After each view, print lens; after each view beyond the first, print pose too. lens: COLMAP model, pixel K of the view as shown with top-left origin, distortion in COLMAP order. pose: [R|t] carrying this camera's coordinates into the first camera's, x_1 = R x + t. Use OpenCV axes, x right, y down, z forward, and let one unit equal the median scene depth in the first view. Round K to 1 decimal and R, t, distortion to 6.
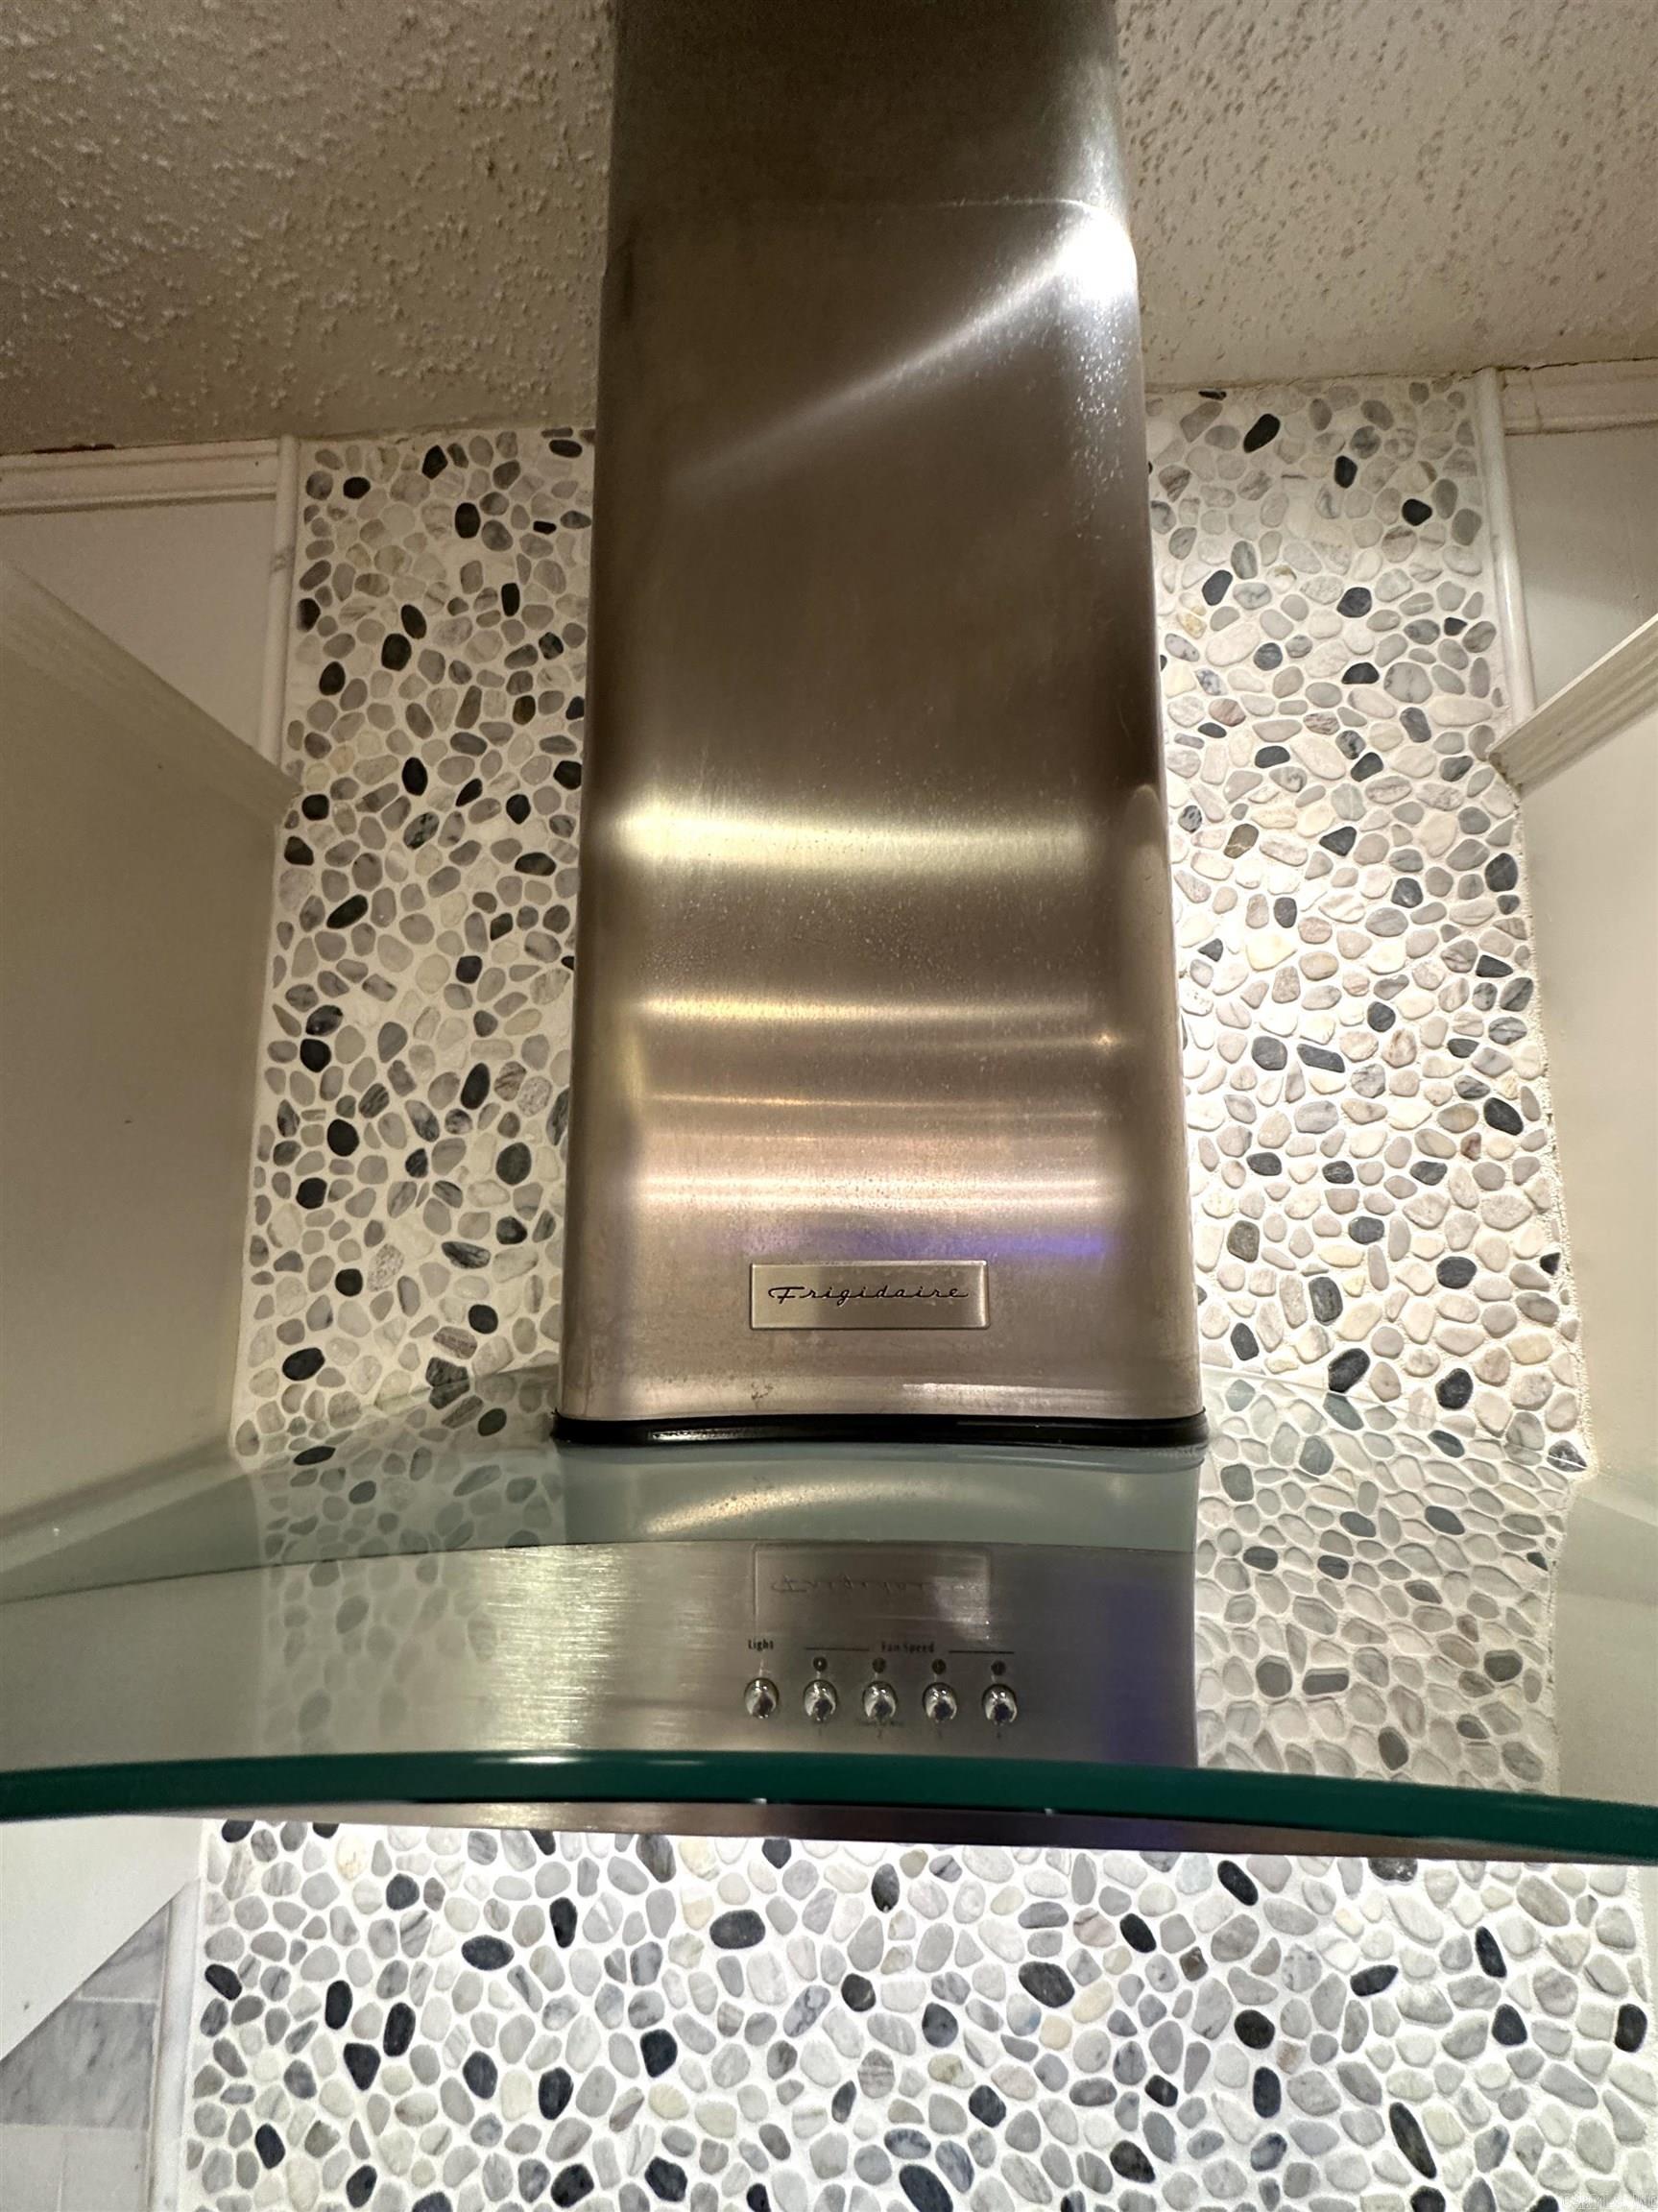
lens RADIAL K [[880.6, 0, 830.5], [0, 880.6, 1106.8], [0, 0, 1]] dist [-0.003858, 0.000986]
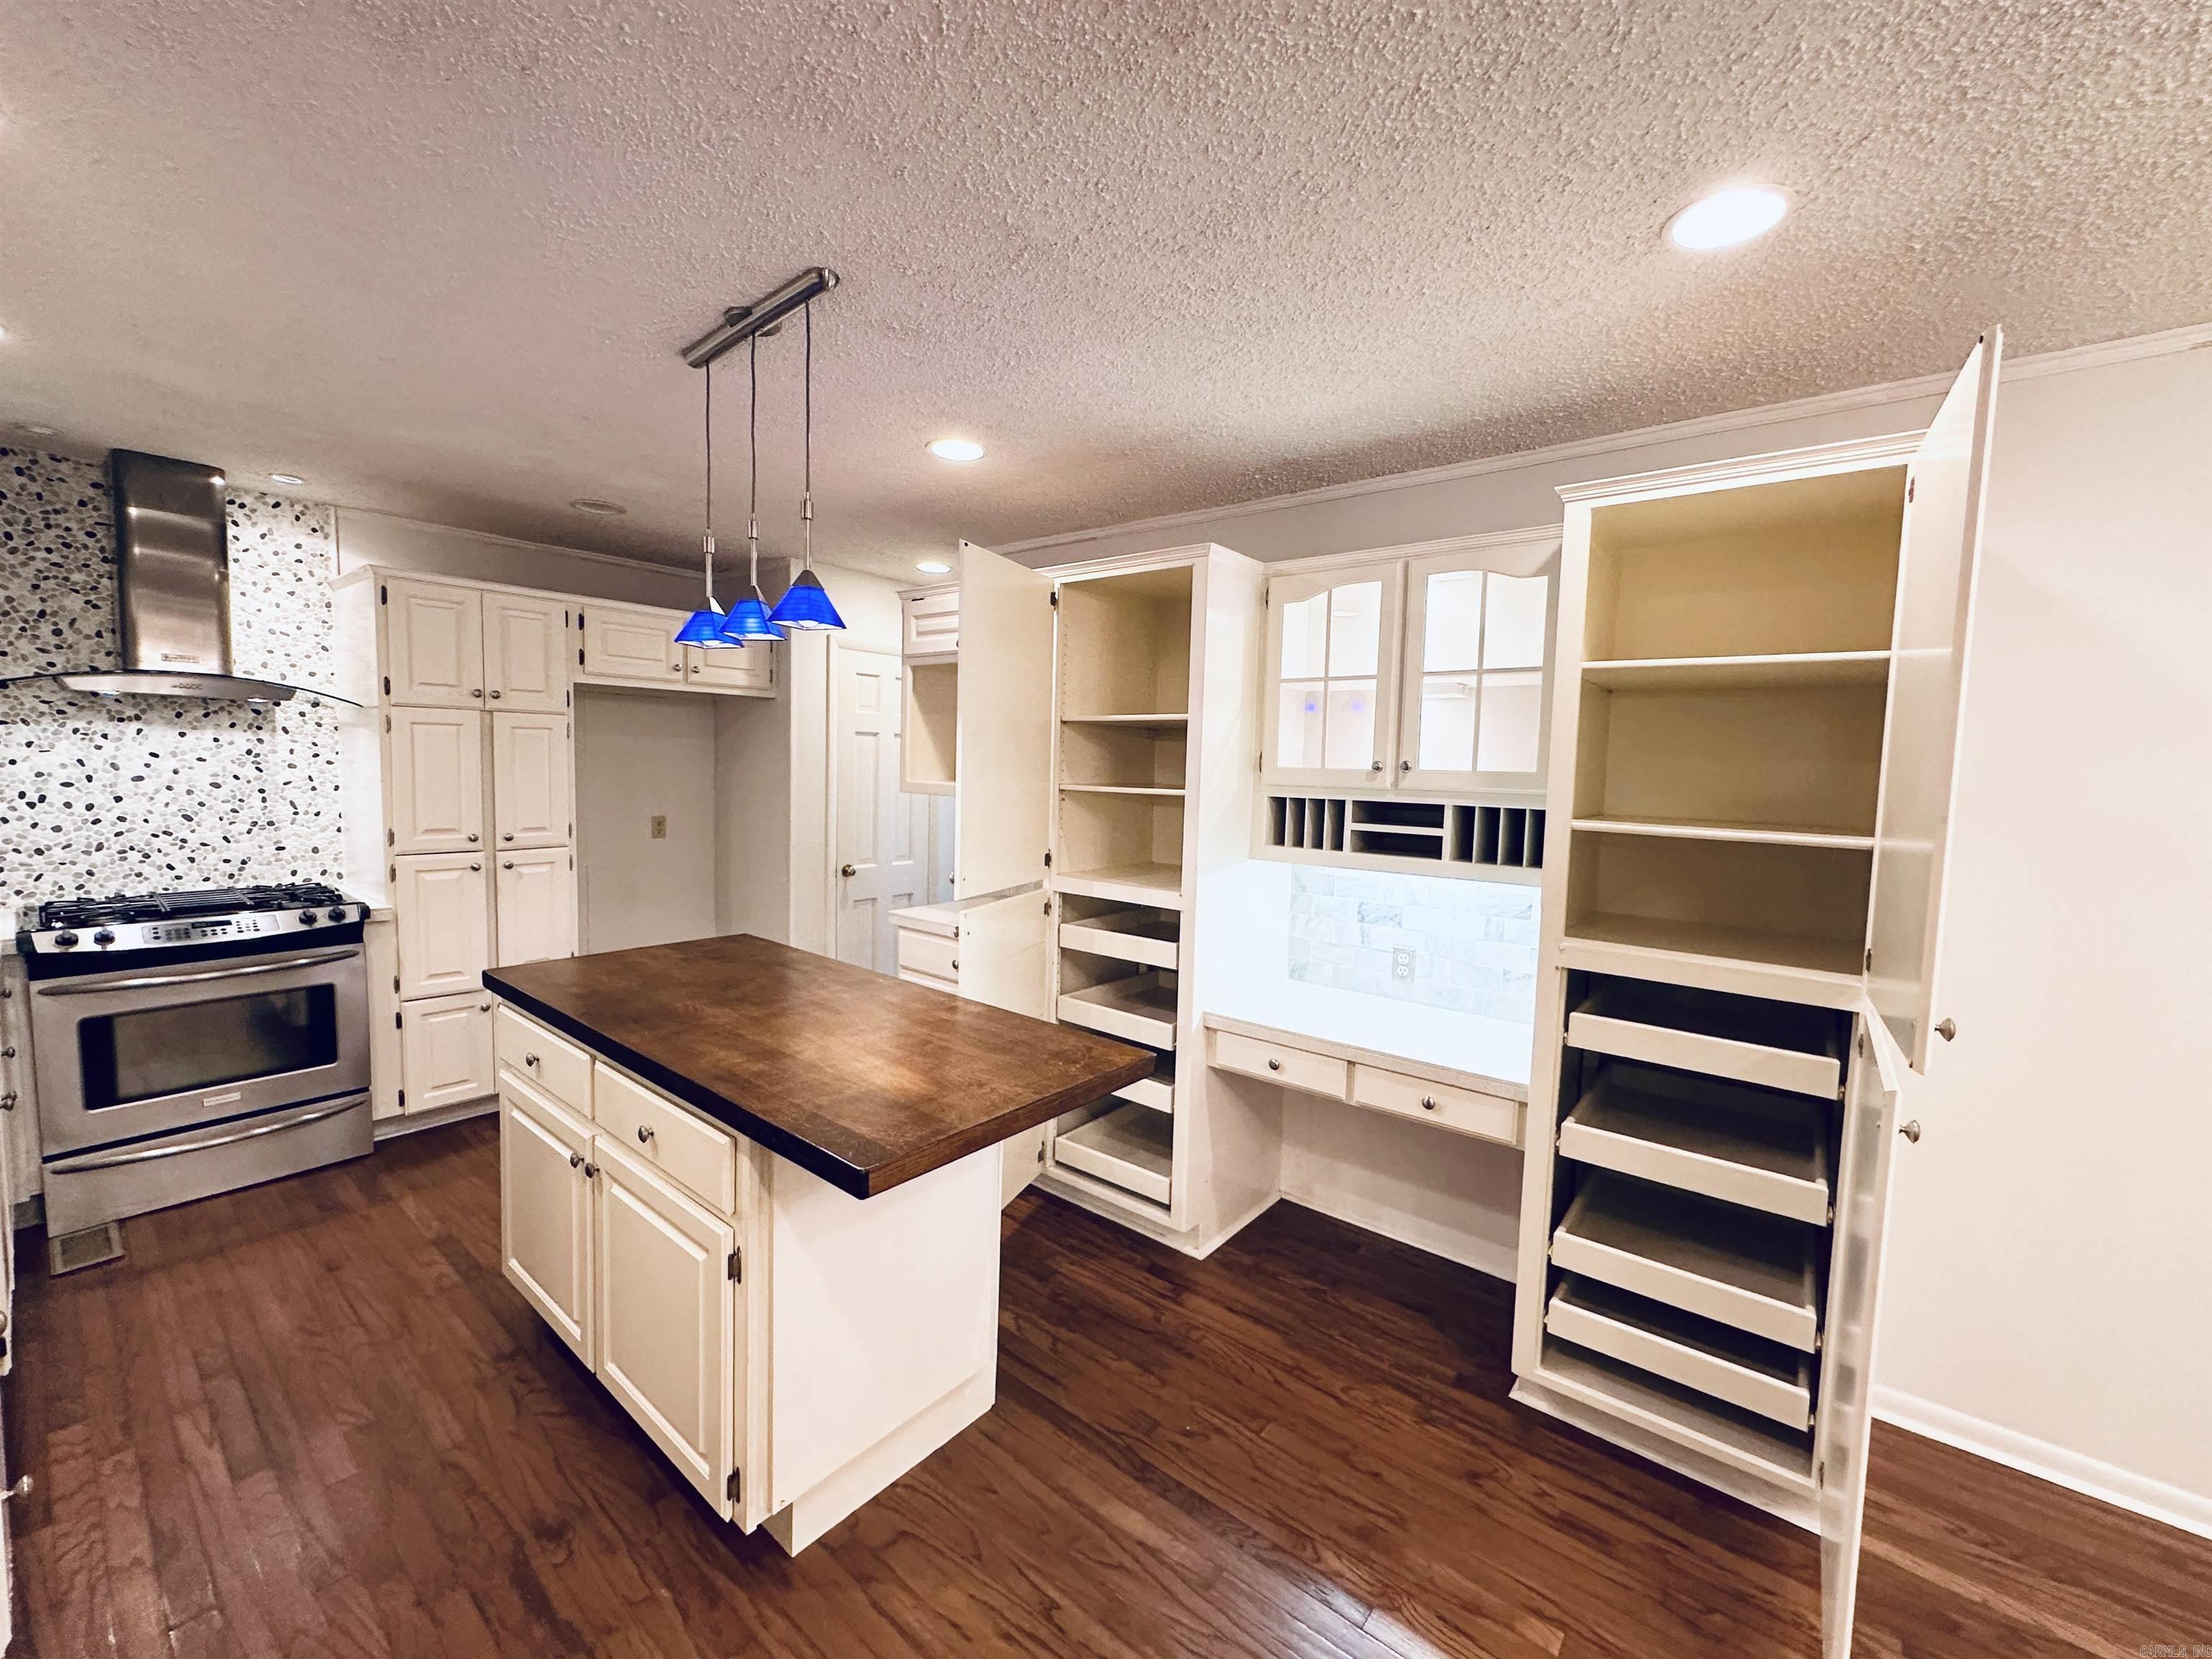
lens RADIAL K [[880.6, 0, 1103.9], [0, 880.6, 827.2], [0, 0, 1]] dist [-0.003858, 0.000986]
pose [[0.582489, -0.038540, 0.811924, -0.936172], [-0.130417, 0.981503, 0.140153, -0.295596], [-0.802308, -0.187527, 0.566689, -6.238691]]
